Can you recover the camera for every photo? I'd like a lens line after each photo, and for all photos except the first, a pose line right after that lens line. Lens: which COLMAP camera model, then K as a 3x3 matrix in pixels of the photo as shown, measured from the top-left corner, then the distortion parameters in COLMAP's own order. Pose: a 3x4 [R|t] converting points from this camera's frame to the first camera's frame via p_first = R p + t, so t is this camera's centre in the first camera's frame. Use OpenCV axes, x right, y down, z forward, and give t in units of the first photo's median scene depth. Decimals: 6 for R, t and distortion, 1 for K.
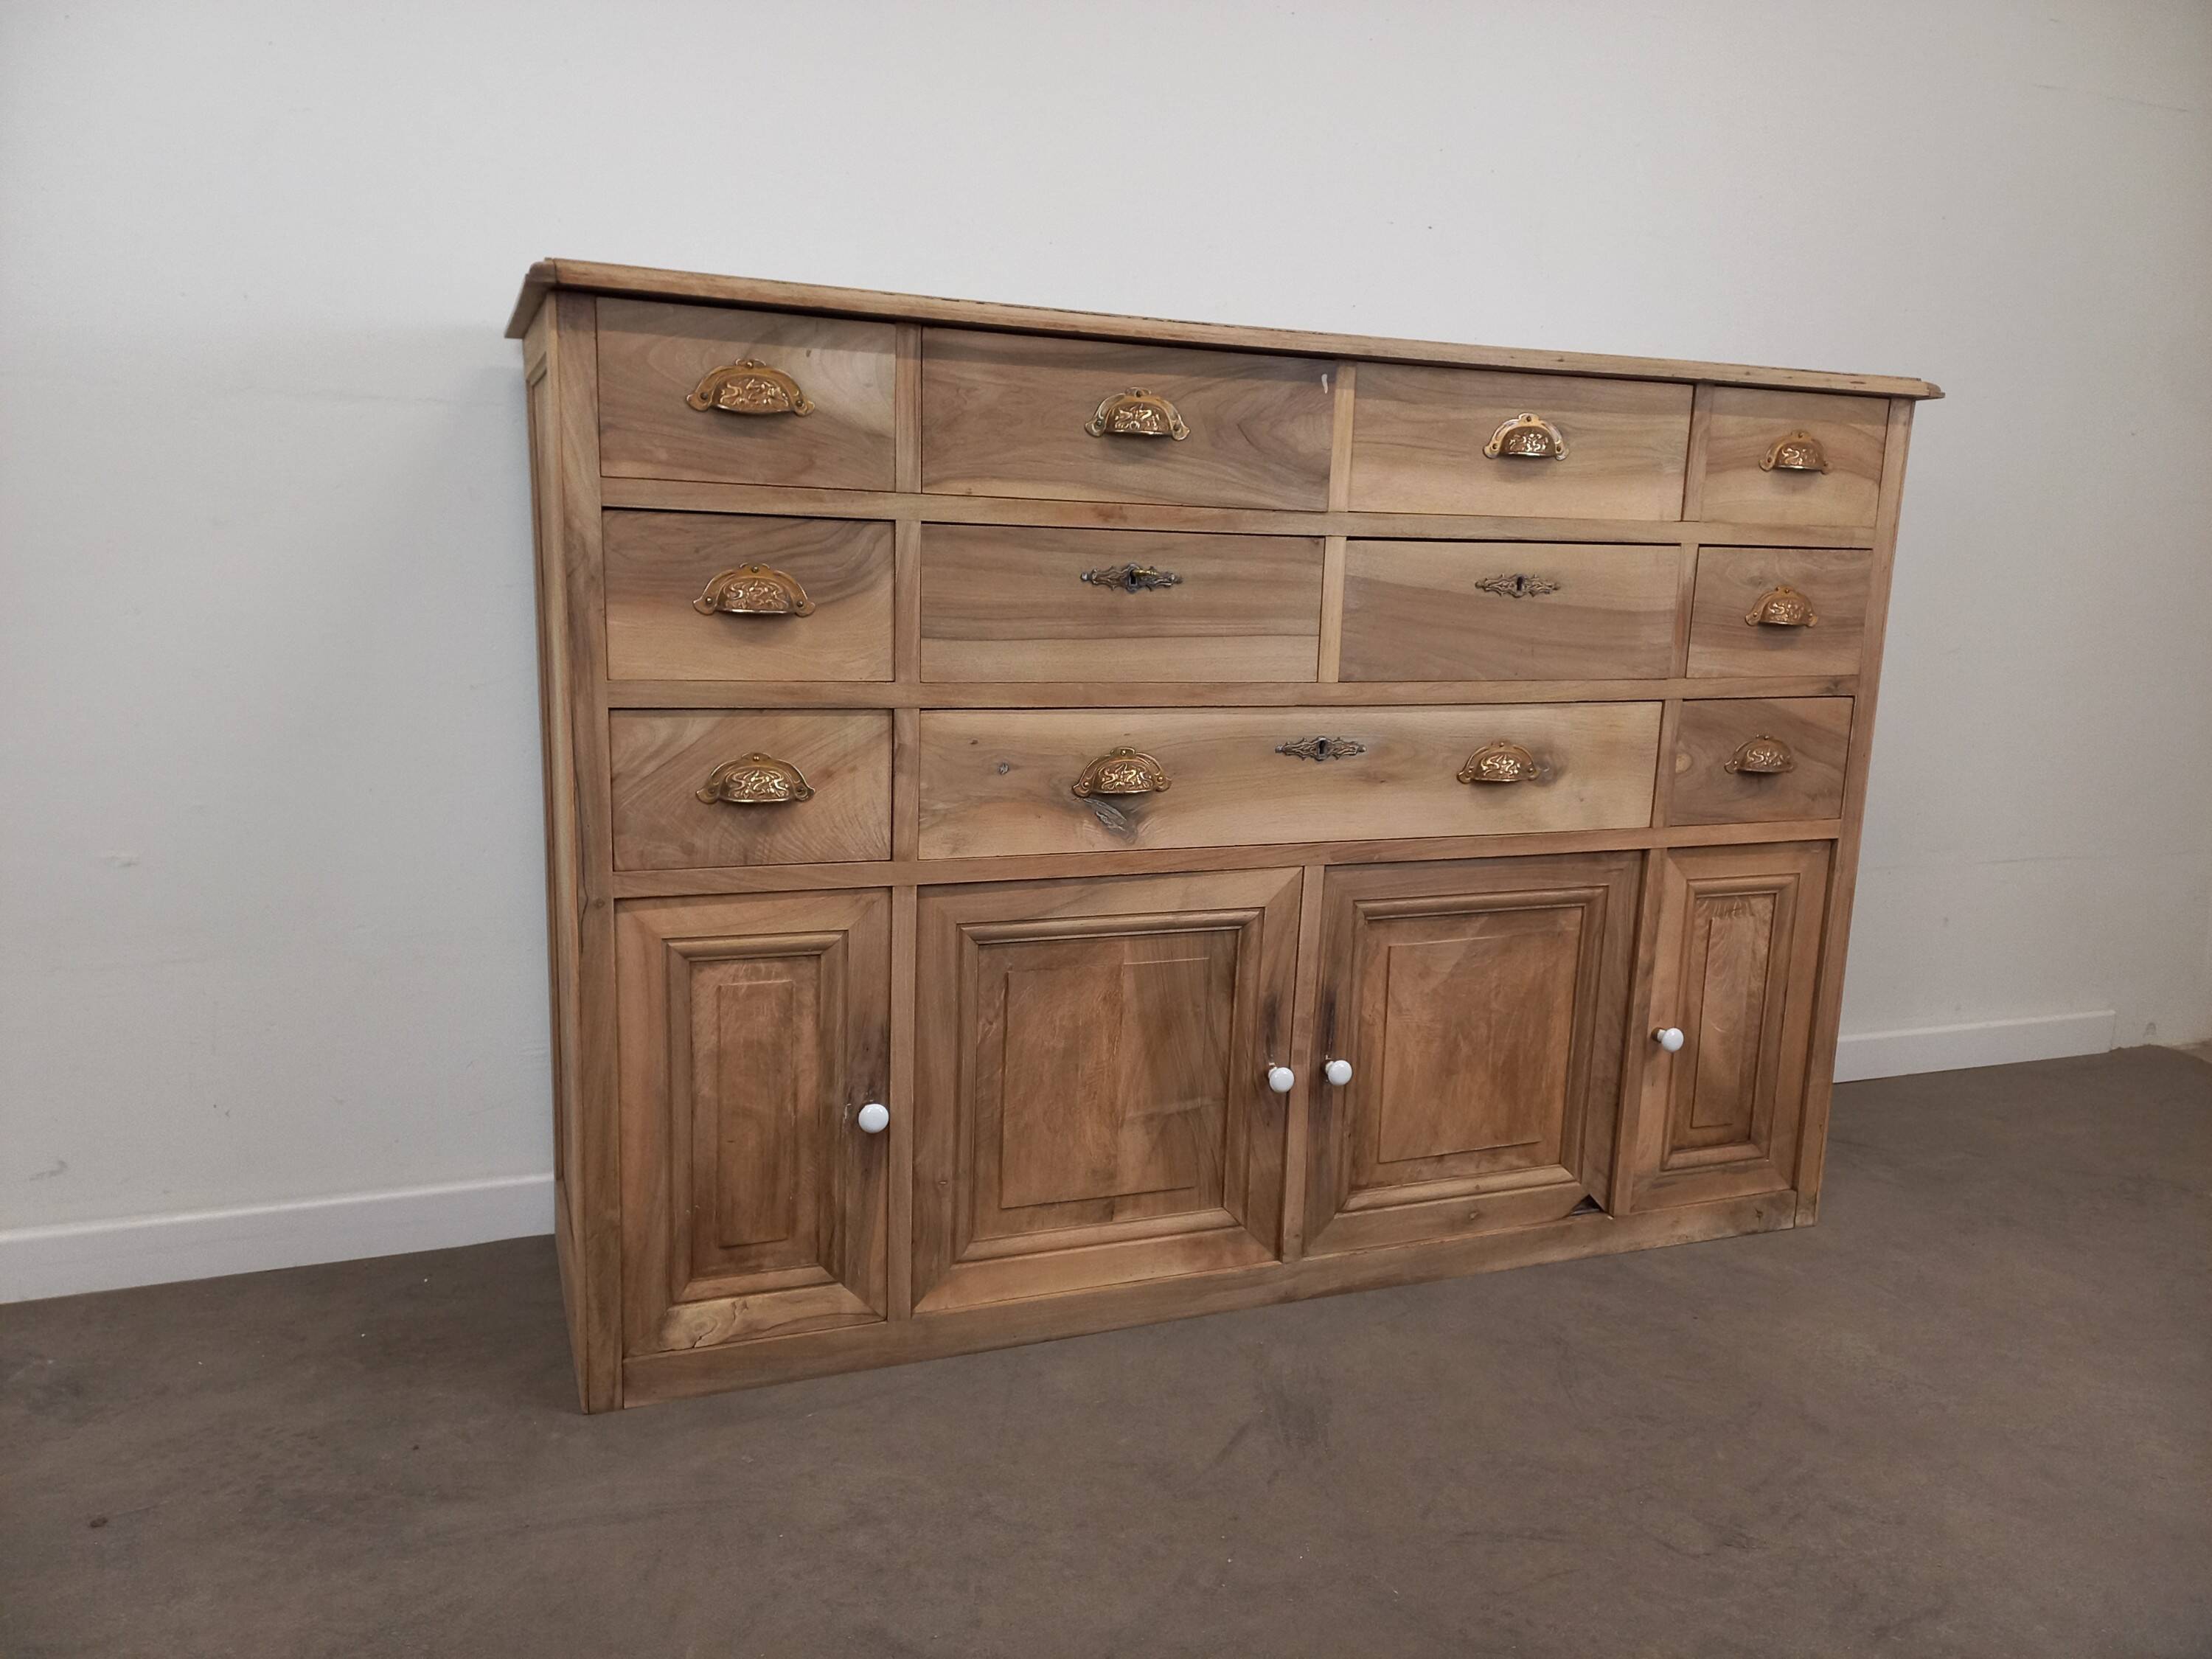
lens RADIAL K [[1632.3, 0, 1108.3], [0, 1632.3, 869.7], [0, 0, 1]] dist [0.096050, -0.126490]
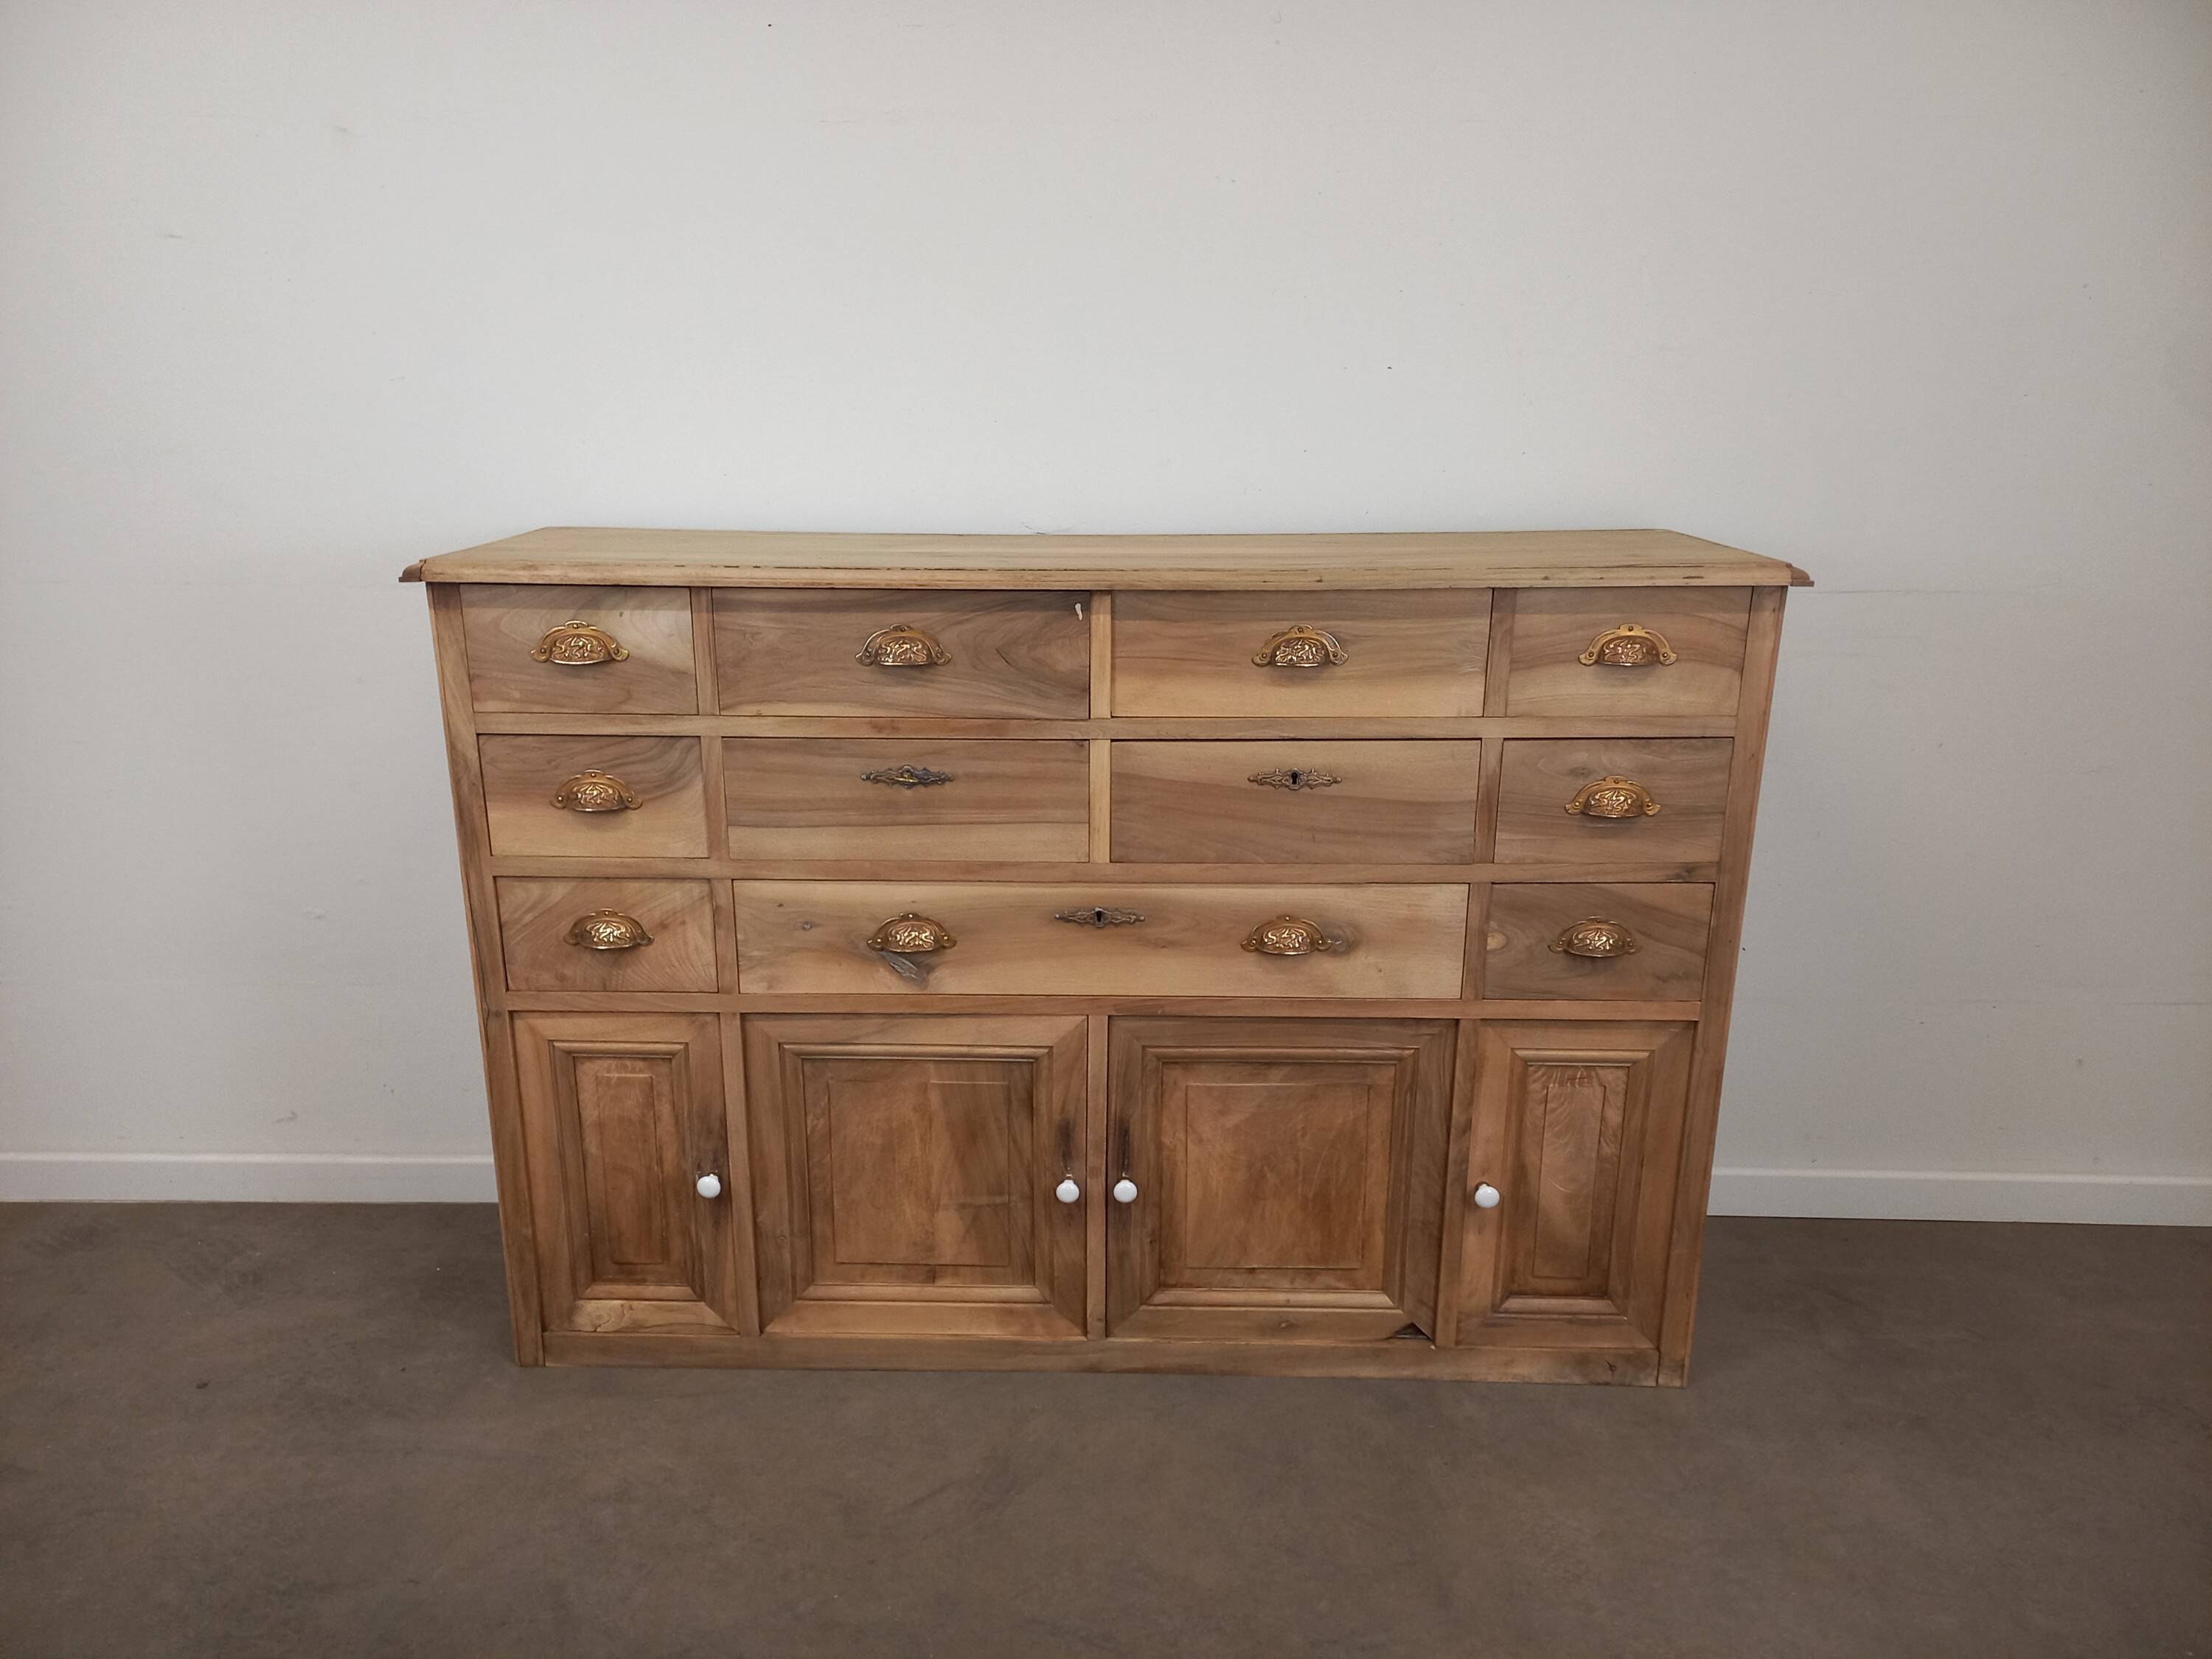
lens RADIAL K [[1632.3, 0, 1082.6], [0, 1632.3, 875.1], [0, 0, 1]] dist [0.096050, -0.126490]
pose [[0.920218, 0.087515, -0.381498, 0.557169], [-0.048625, 0.992693, 0.110432, -0.231060], [0.388375, -0.083071, 0.917749, -0.042624]]
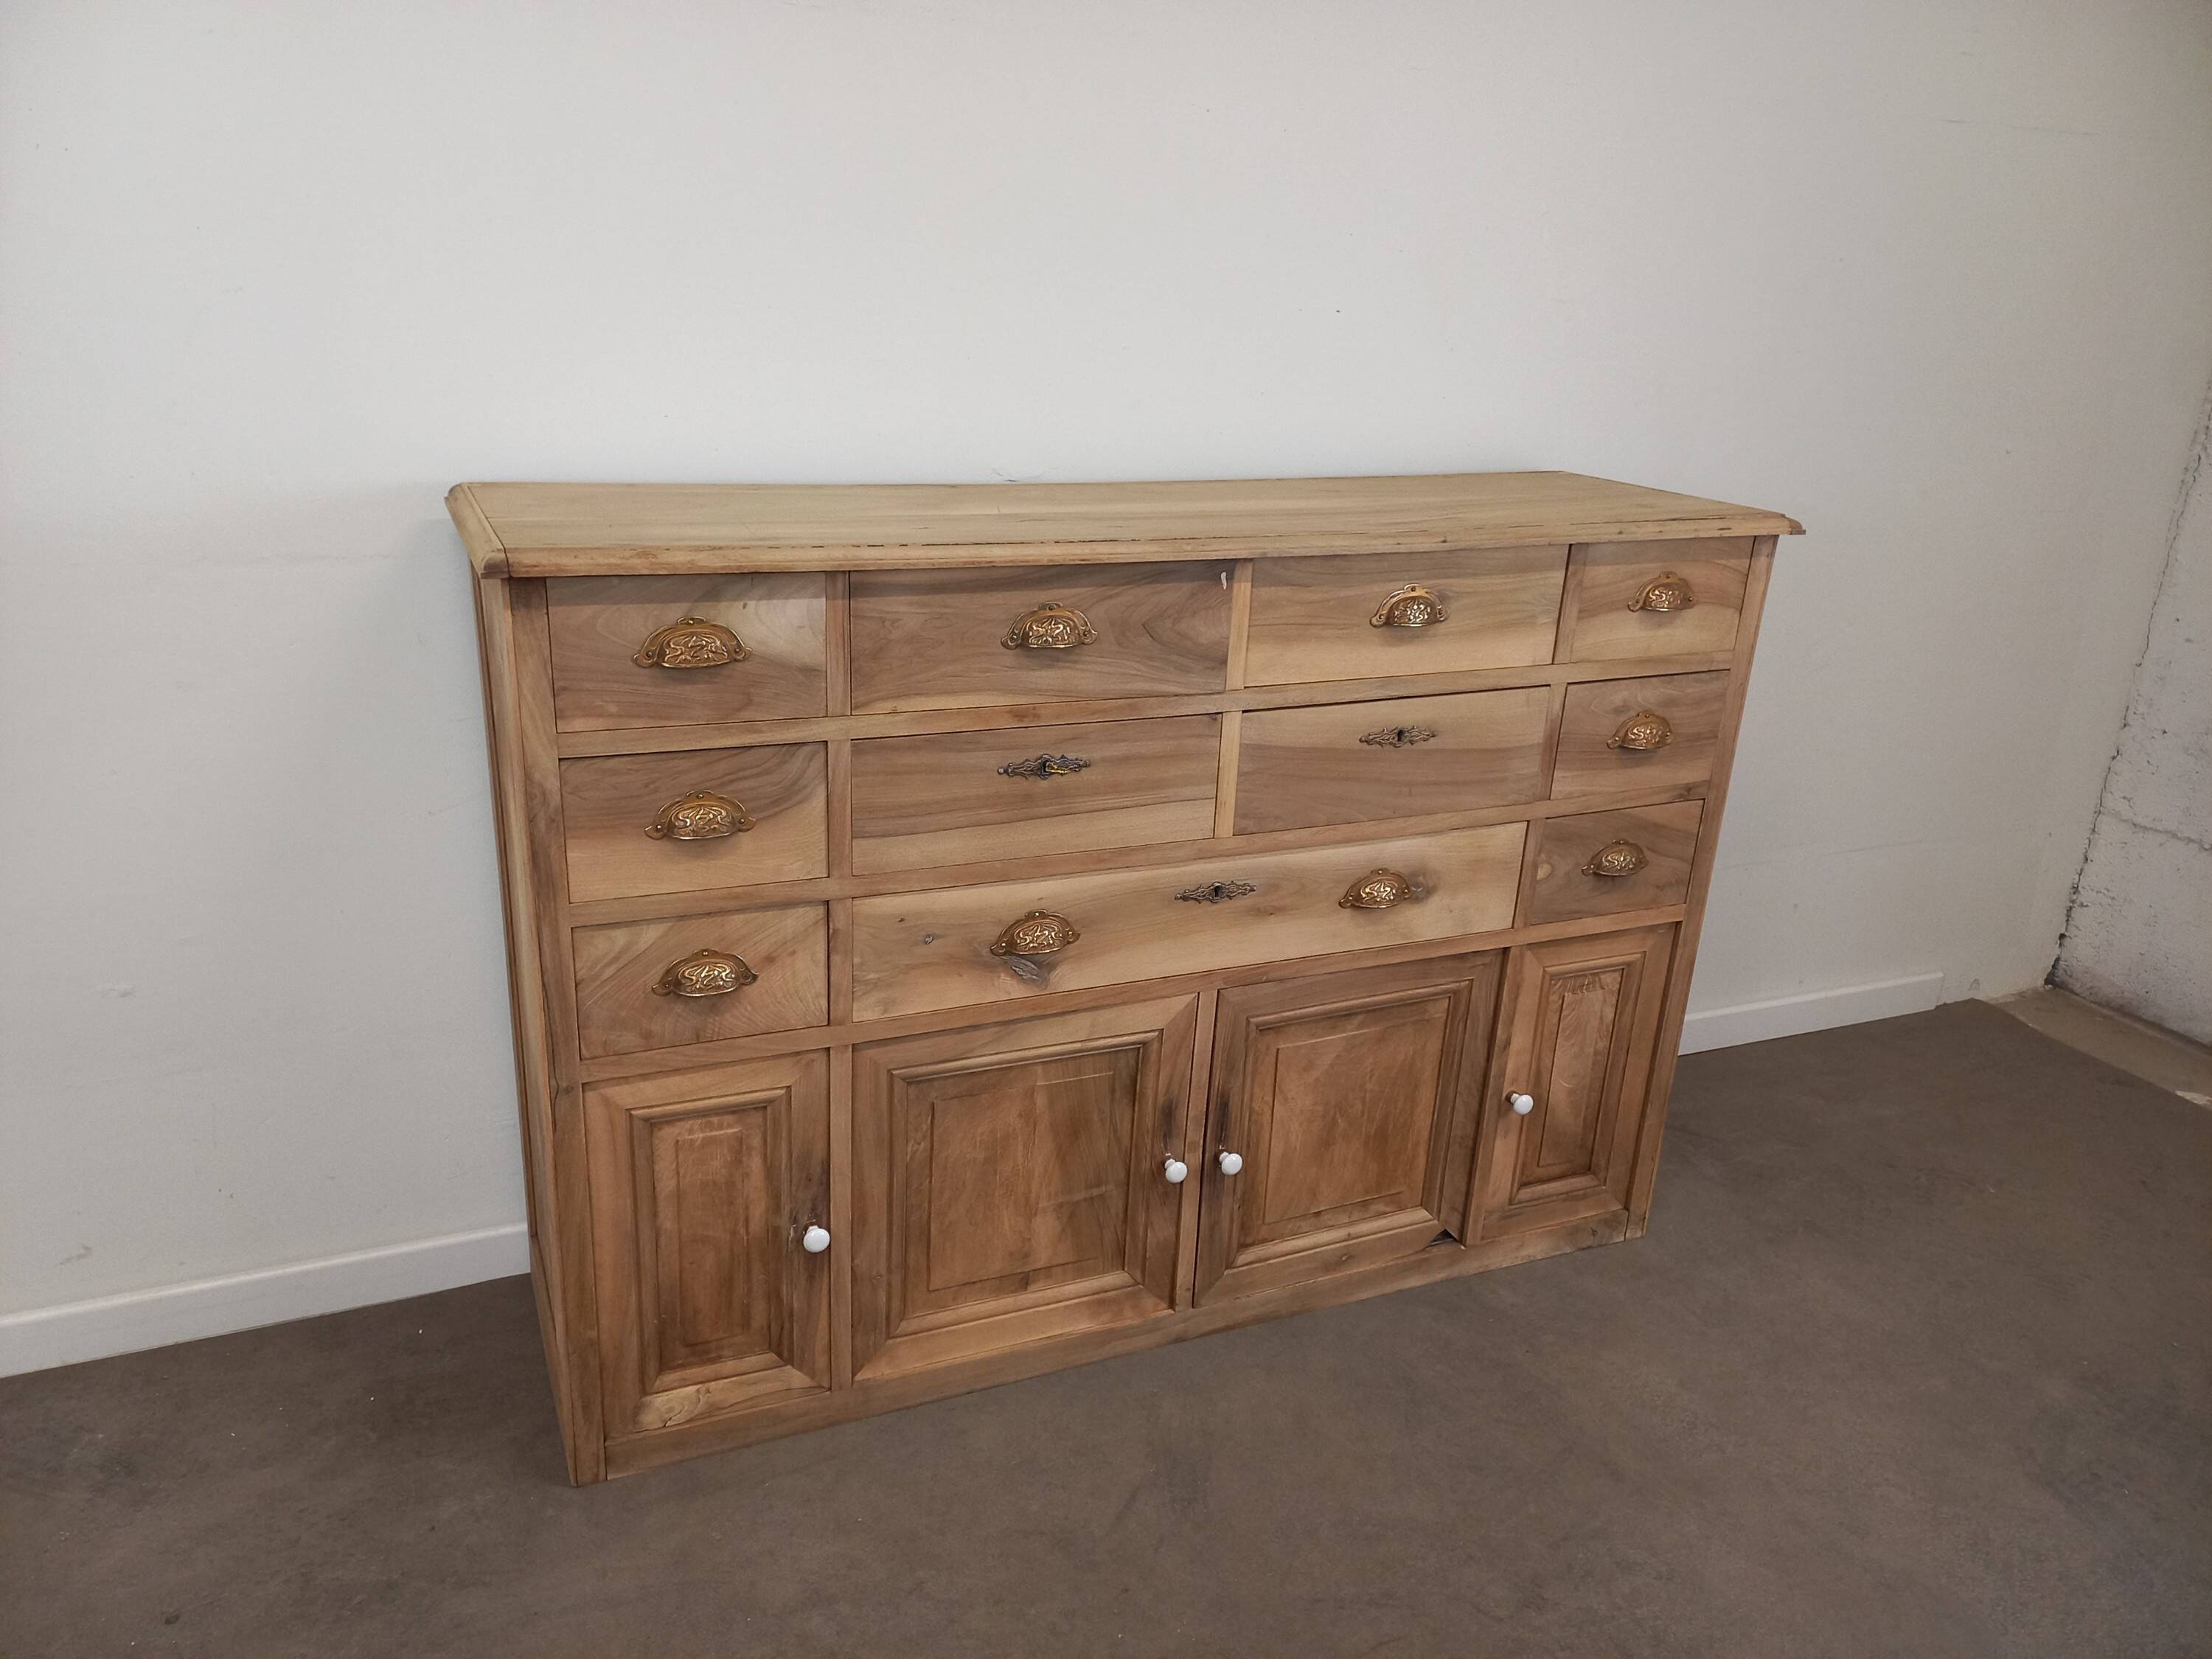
lens RADIAL K [[1632.3, 0, 1087.0], [0, 1632.3, 878.3], [0, 0, 1]] dist [0.096050, -0.126490]
pose [[0.999446, 0.001754, 0.033249, 0.006111], [-0.007424, 0.985215, 0.171160, -0.275670], [-0.032457, -0.171312, 0.984682, -0.084340]]
